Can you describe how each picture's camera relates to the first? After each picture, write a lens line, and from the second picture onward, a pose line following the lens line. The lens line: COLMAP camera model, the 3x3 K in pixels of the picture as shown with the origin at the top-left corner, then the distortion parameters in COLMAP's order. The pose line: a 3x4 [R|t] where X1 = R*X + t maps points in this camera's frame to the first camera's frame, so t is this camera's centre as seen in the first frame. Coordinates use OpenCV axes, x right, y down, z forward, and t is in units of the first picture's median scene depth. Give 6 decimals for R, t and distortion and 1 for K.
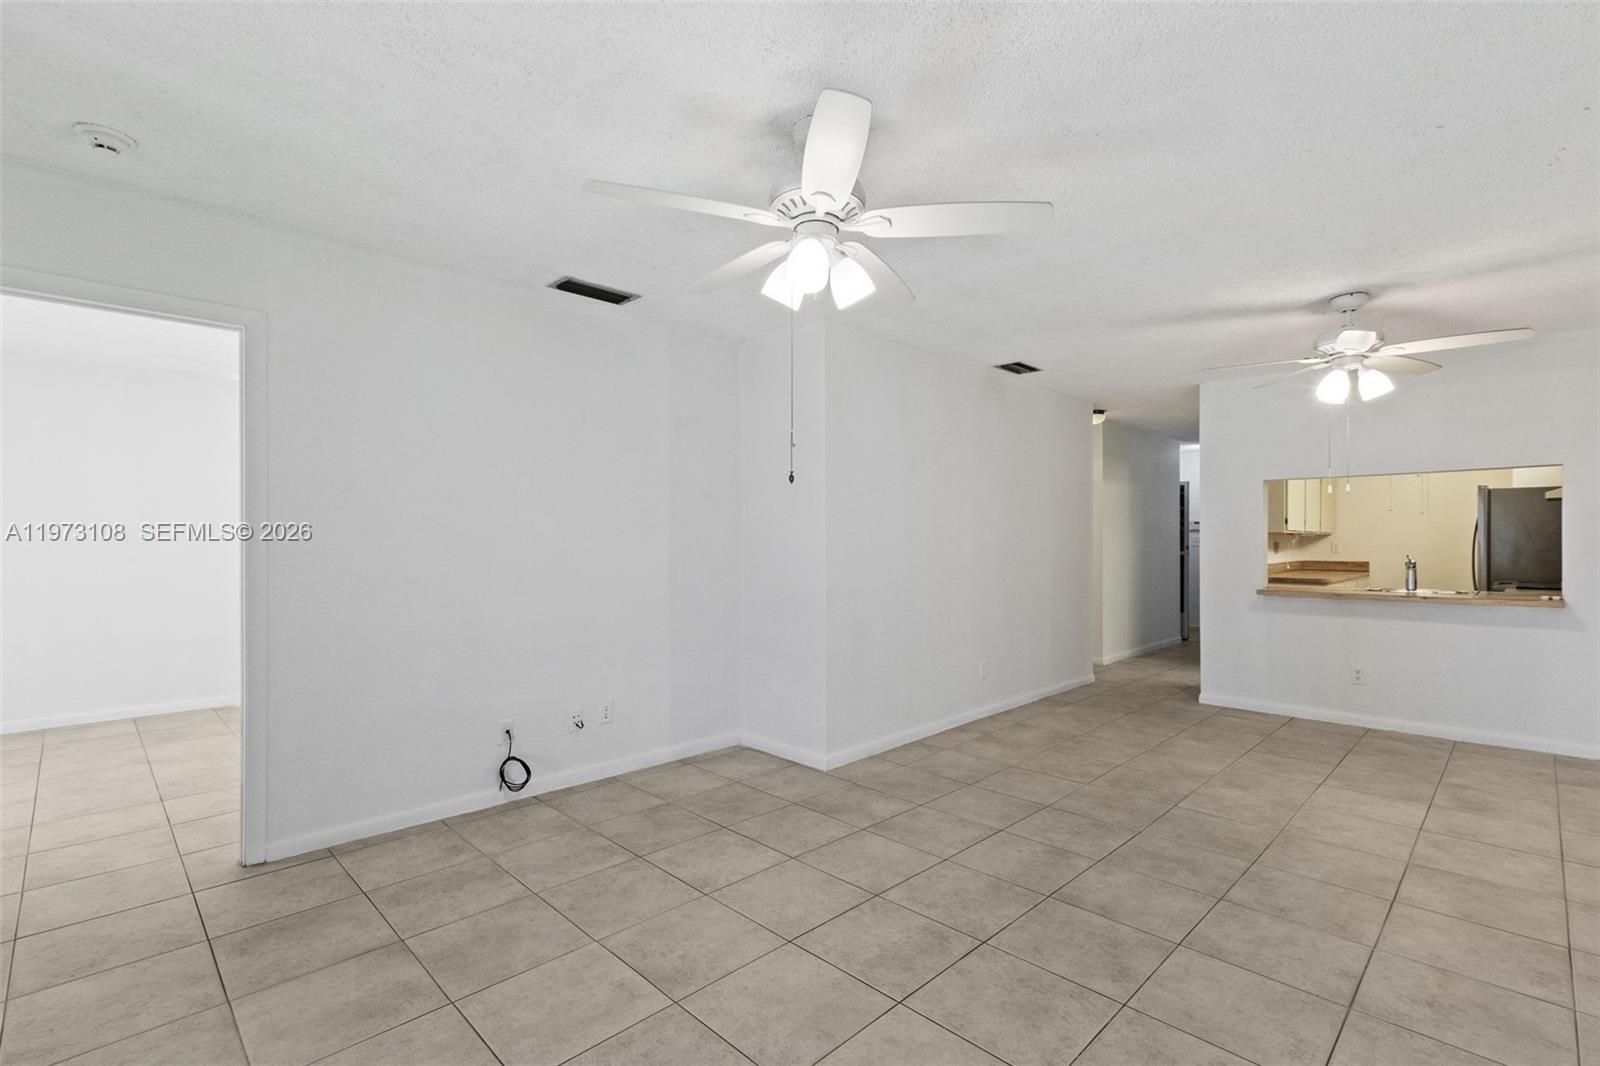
lens RADIAL K [[728.7, 0, 806.5], [0, 728.7, 529.7], [0, 0, 1]] dist [0.003806, -0.000441]
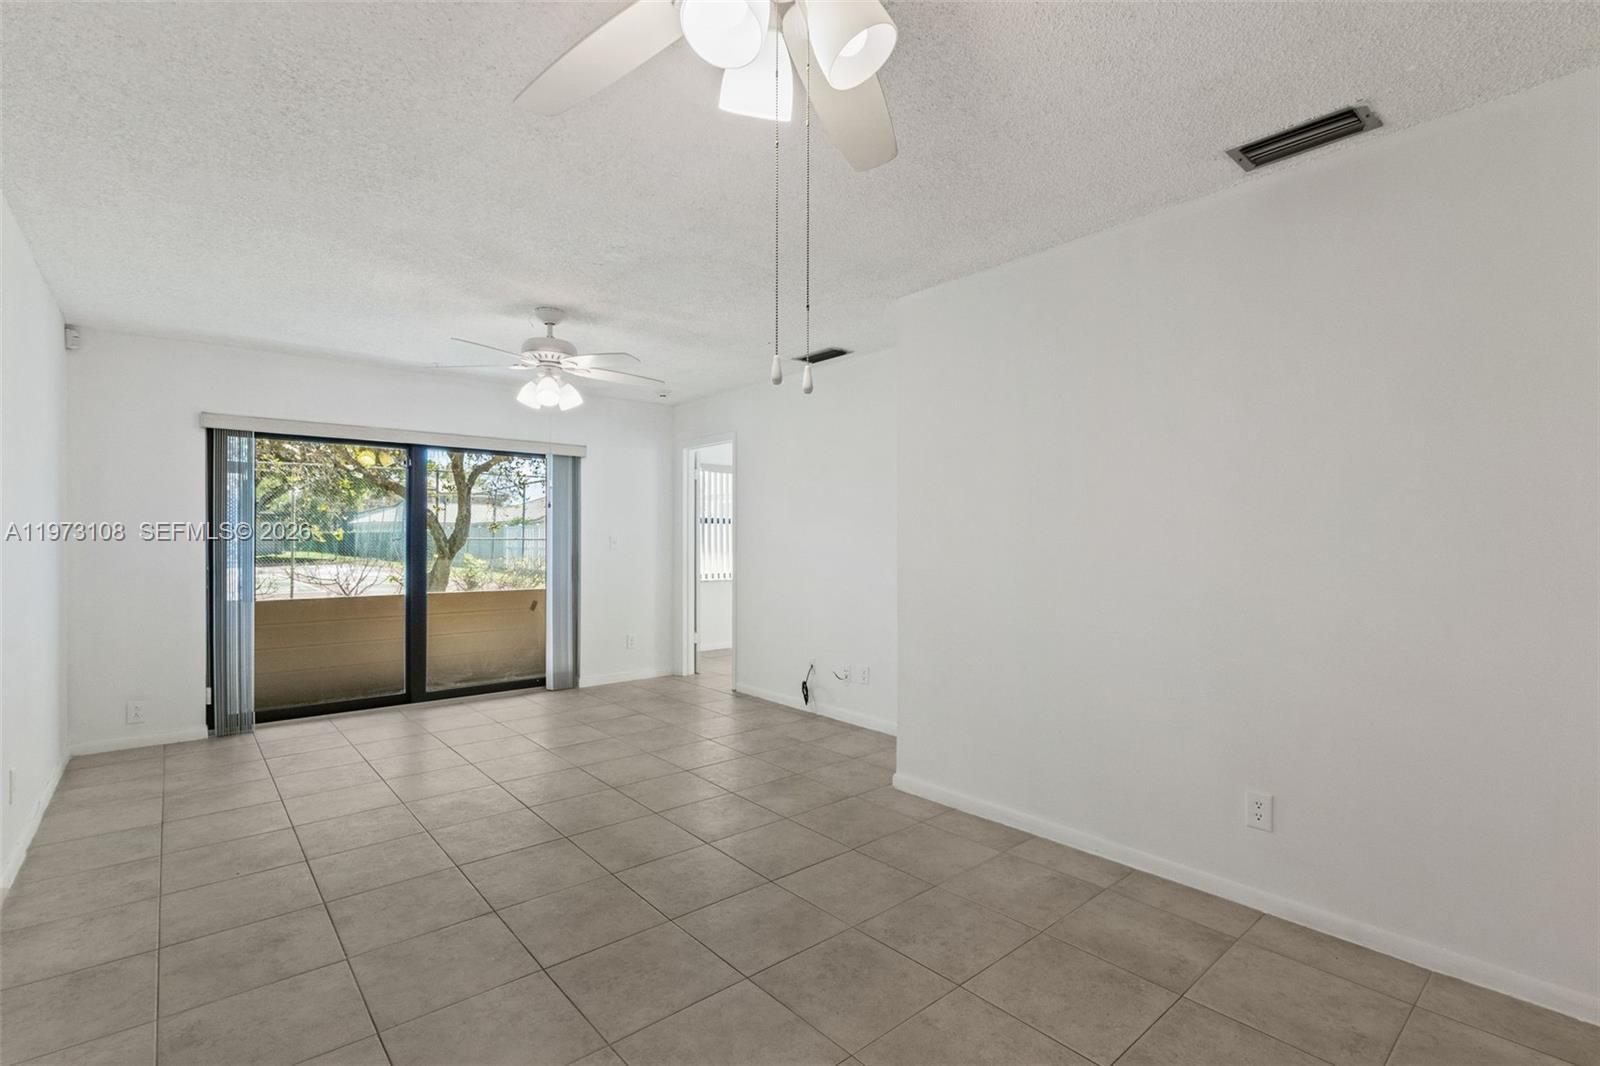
lens RADIAL K [[728.7, 0, 788.6], [0, 728.7, 537.6], [0, 0, 1]] dist [0.003806, -0.000441]
pose [[-0.080716, -0.002269, -0.996735, 1.073416], [0.010285, 0.999942, -0.003109, 0.016465], [0.996684, -0.010502, -0.080688, 1.056121]]
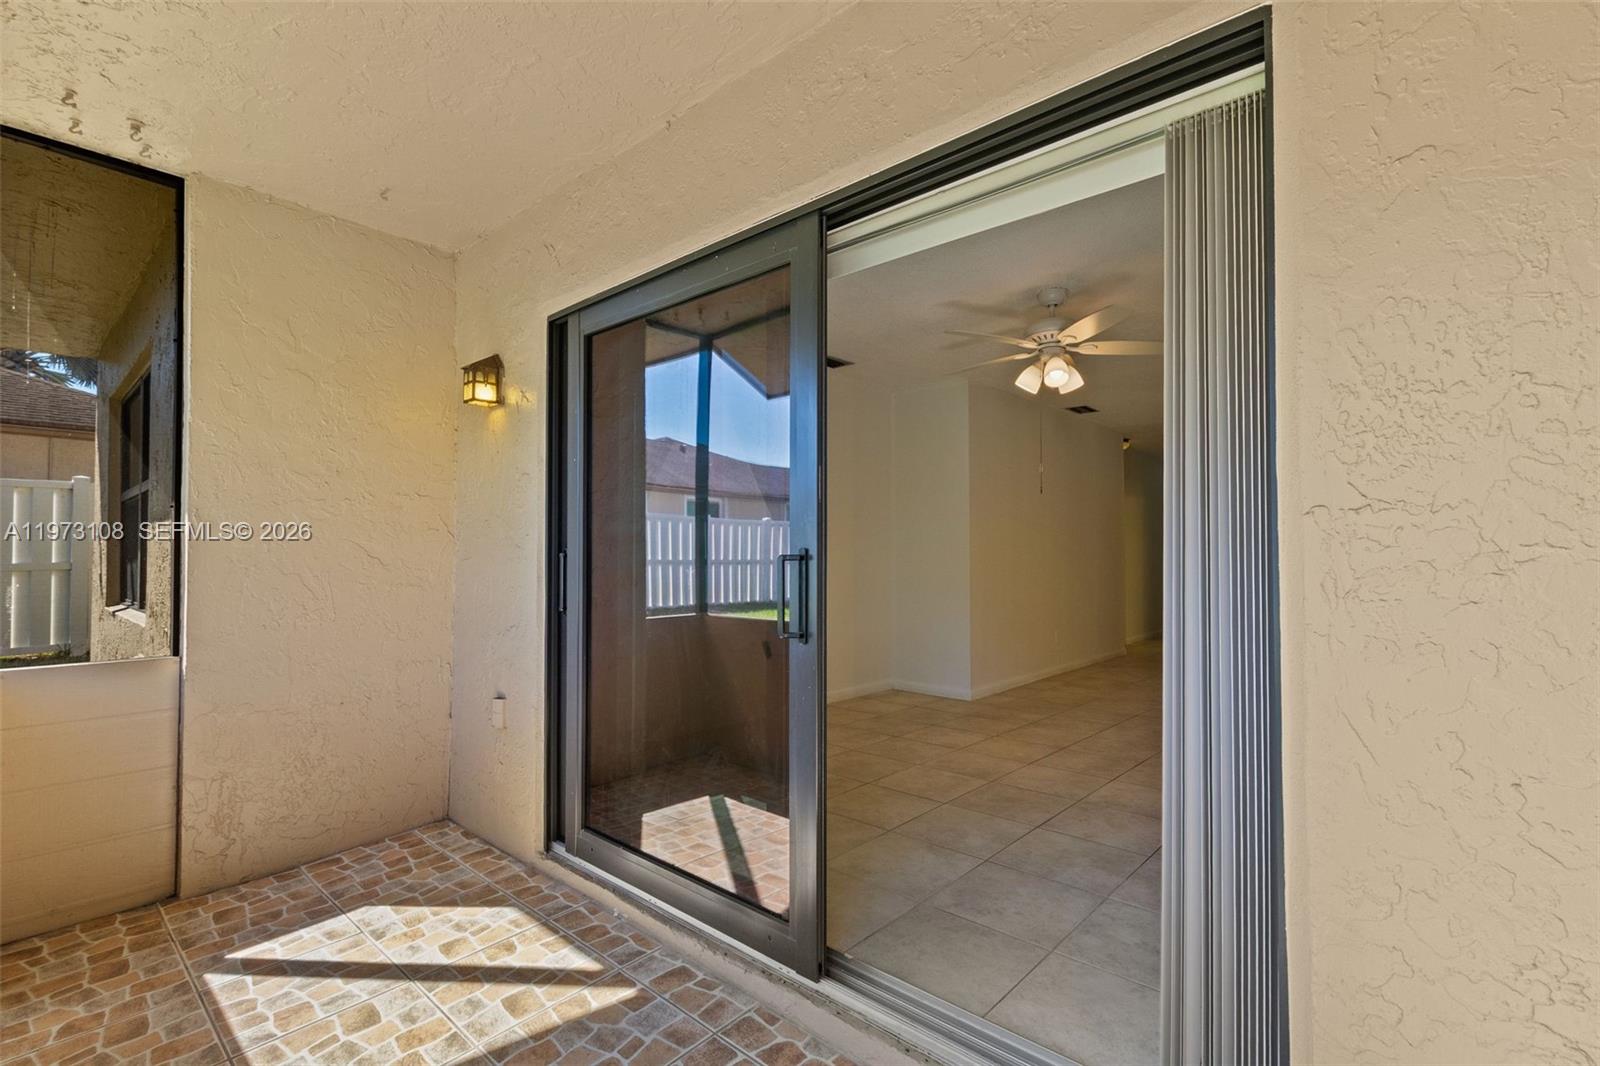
lens RADIAL K [[728.7, 0, 801.7], [0, 728.7, 541.1], [0, 0, 1]] dist [0.003806, -0.000441]
pose [[0.999079, 0.001819, 0.042871, -0.403776], [-0.001672, 0.999993, -0.003460, 0.032360], [-0.042877, 0.003385, 0.999075, -0.437518]]
